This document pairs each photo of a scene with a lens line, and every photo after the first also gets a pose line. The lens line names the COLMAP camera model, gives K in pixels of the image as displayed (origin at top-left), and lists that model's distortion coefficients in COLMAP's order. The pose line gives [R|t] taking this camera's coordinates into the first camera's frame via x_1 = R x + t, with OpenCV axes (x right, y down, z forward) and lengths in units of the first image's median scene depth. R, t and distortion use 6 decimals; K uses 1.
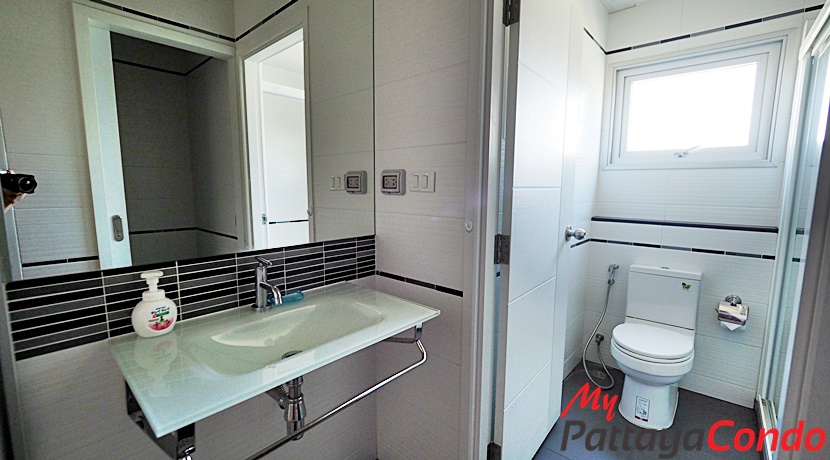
lens RADIAL K [[347.9, 0, 413.5], [0, 347.9, 229.4], [0, 0, 1]] dist [-0.004041, -0.002472]
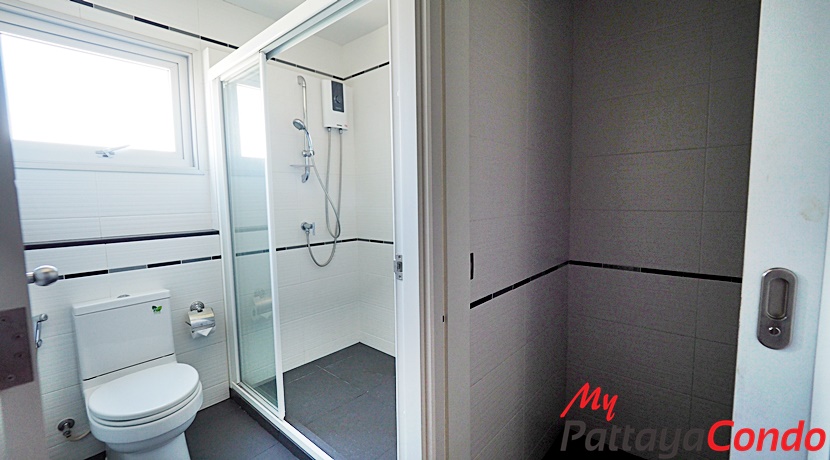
lens RADIAL K [[347.9, 0, 413.3], [0, 347.9, 227.3], [0, 0, 1]] dist [-0.004041, -0.002472]
pose [[-0.002464, -0.090661, 0.995879, -0.048882], [0.138348, 0.986274, 0.090129, -0.024783], [-0.990381, 0.138000, 0.010112, 0.347254]]
